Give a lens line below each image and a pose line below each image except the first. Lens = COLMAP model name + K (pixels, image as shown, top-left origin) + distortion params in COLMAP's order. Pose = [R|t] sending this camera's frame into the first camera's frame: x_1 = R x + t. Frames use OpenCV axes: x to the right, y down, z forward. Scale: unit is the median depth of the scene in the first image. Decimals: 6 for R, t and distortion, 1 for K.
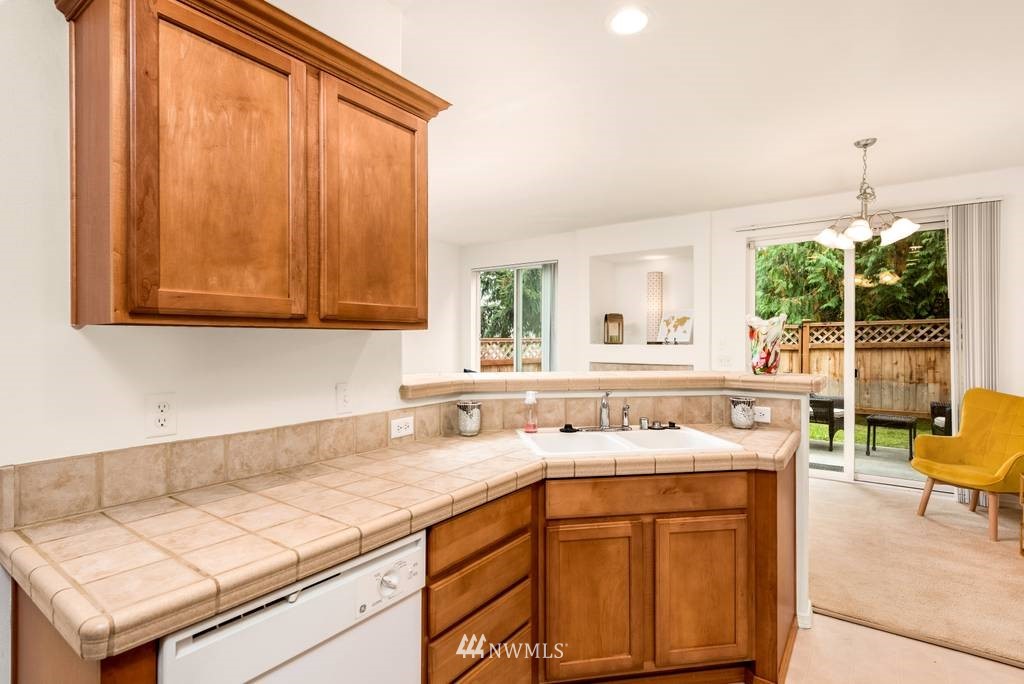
lens RADIAL K [[504.6, 0, 513.0], [0, 504.6, 340.9], [0, 0, 1]] dist [0.010588, -0.001873]
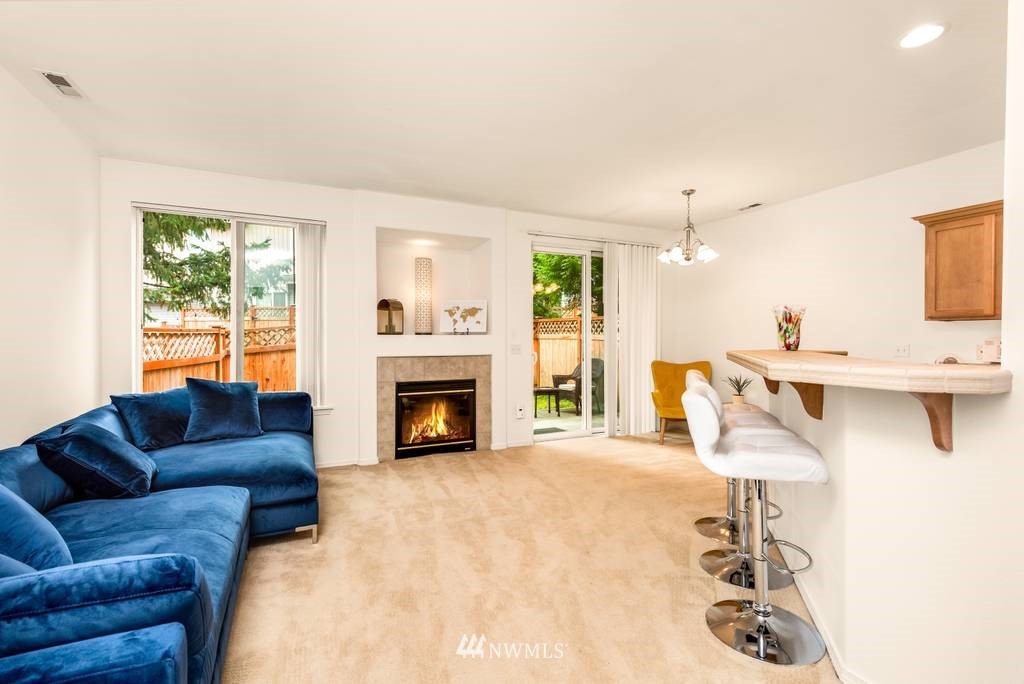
lens RADIAL K [[453.4, 0, 510.8], [0, 453.4, 345.1], [0, 0, 1]] dist [-0.000876, -0.000259]
pose [[0.484683, -0.010098, 0.874632, -0.684693], [0.003557, 0.999948, 0.009573, 0.030803], [-0.874683, -0.001529, 0.484694, 0.826098]]
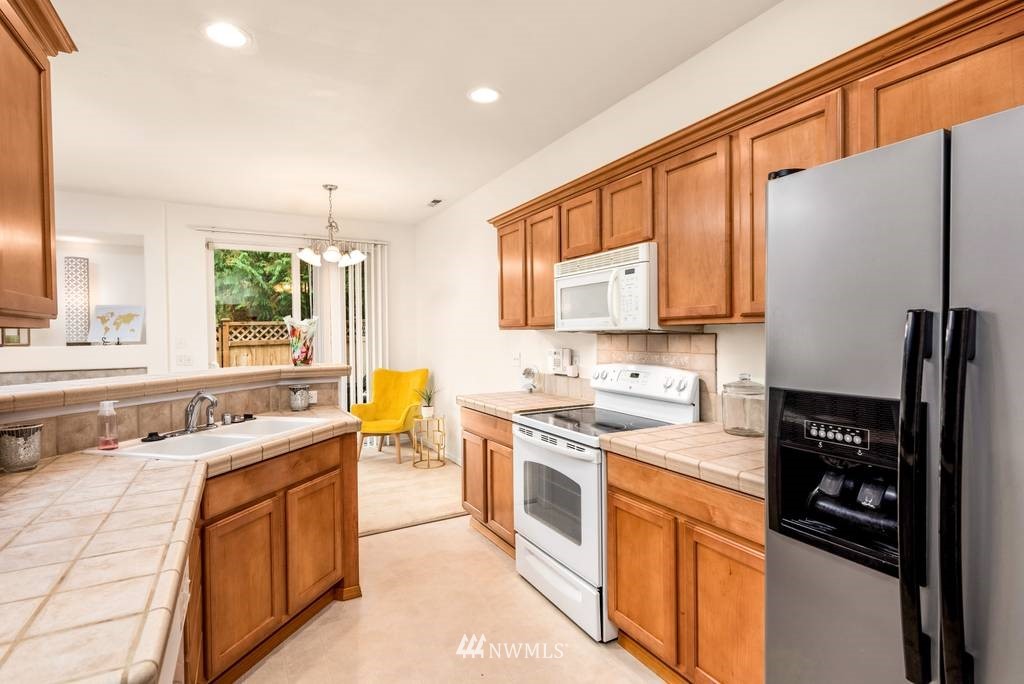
lens RADIAL K [[504.6, 0, 513.0], [0, 504.6, 340.9], [0, 0, 1]] dist [0.010588, -0.001873]
pose [[0.431192, -0.018137, 0.902078, -0.291948], [0.015489, 0.999799, 0.012698, -0.000802], [-0.902127, 0.008497, 0.431386, 0.011880]]
